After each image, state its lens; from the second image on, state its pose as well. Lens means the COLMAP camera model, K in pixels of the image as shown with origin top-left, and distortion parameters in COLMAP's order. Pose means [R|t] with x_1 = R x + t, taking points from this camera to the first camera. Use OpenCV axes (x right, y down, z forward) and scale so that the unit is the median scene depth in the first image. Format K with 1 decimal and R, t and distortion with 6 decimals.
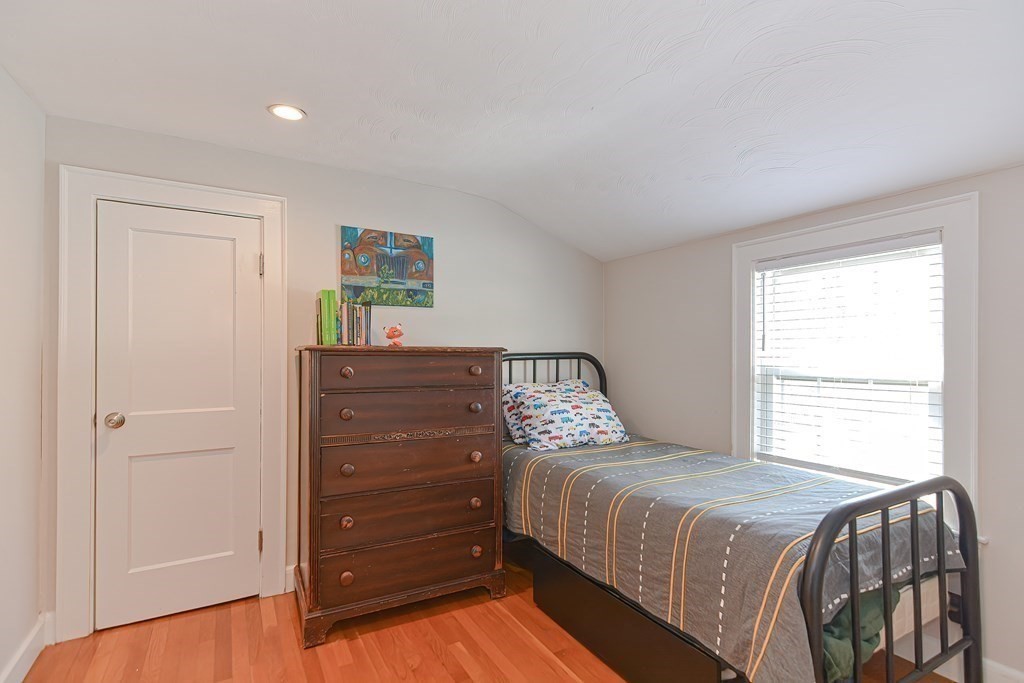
lens RADIAL K [[495.9, 0, 521.9], [0, 495.9, 347.4], [0, 0, 1]] dist [0.018038, -0.009657]
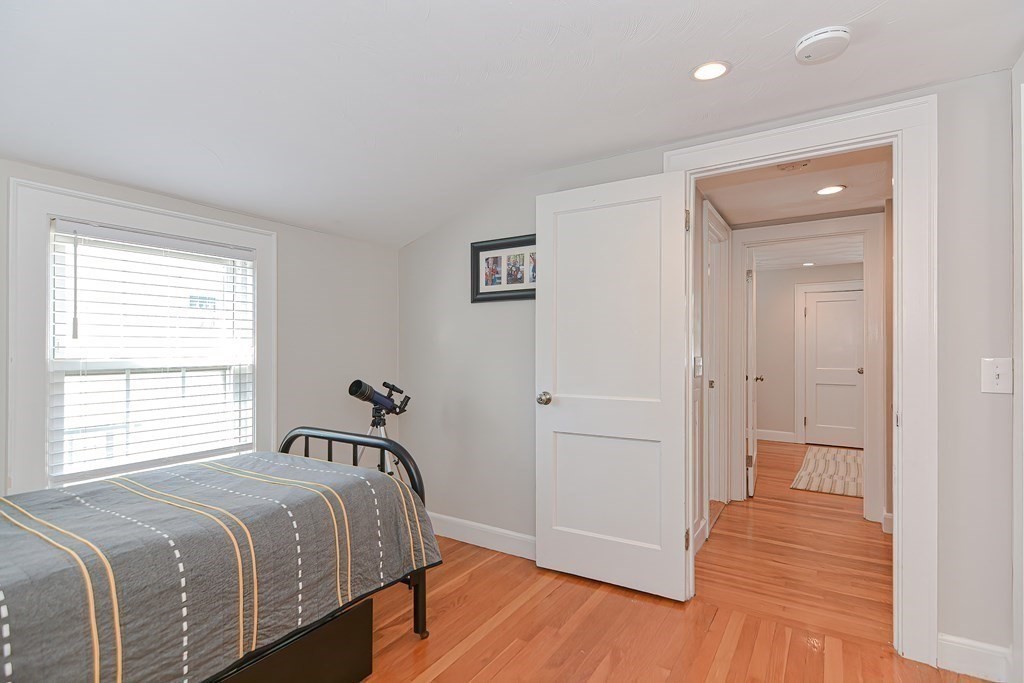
lens RADIAL K [[495.9, 0, 509.5], [0, 495.9, 347.0], [0, 0, 1]] dist [0.018038, -0.009657]
pose [[-0.439303, -0.003926, 0.898330, -0.613180], [-0.013288, 0.999909, -0.002128, 0.014430], [-0.898241, -0.012871, -0.439316, 0.908253]]
